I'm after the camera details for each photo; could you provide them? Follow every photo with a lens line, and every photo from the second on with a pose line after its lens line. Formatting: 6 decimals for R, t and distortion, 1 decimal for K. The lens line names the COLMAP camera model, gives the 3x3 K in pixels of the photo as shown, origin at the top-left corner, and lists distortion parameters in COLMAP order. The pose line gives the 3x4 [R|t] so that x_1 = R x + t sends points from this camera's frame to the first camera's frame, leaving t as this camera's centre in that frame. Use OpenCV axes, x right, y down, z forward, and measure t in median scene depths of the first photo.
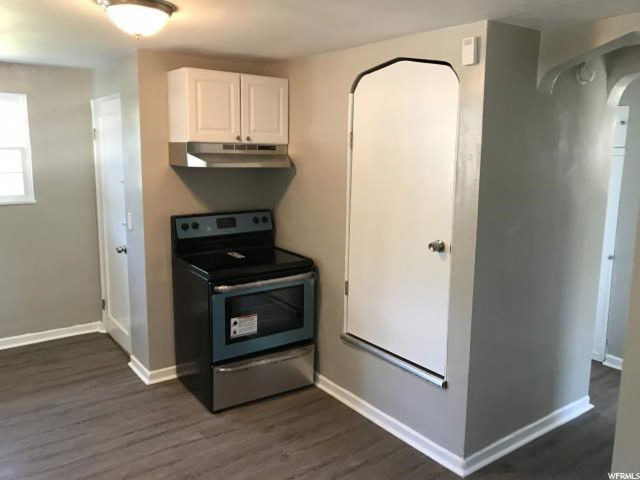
lens RADIAL K [[529.4, 0, 316.8], [0, 529.4, 238.2], [0, 0, 1]] dist [0.058957, -0.063654]
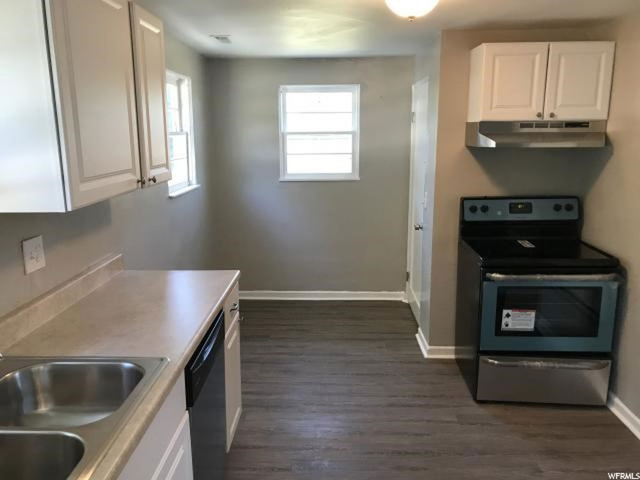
lens RADIAL K [[529.4, 0, 314.4], [0, 529.4, 241.2], [0, 0, 1]] dist [0.058957, -0.063654]
pose [[0.788576, 0.107141, -0.605532, 0.119954], [-0.084133, 0.994243, 0.066354, -0.003188], [0.609155, -0.001380, 0.793050, 0.043700]]
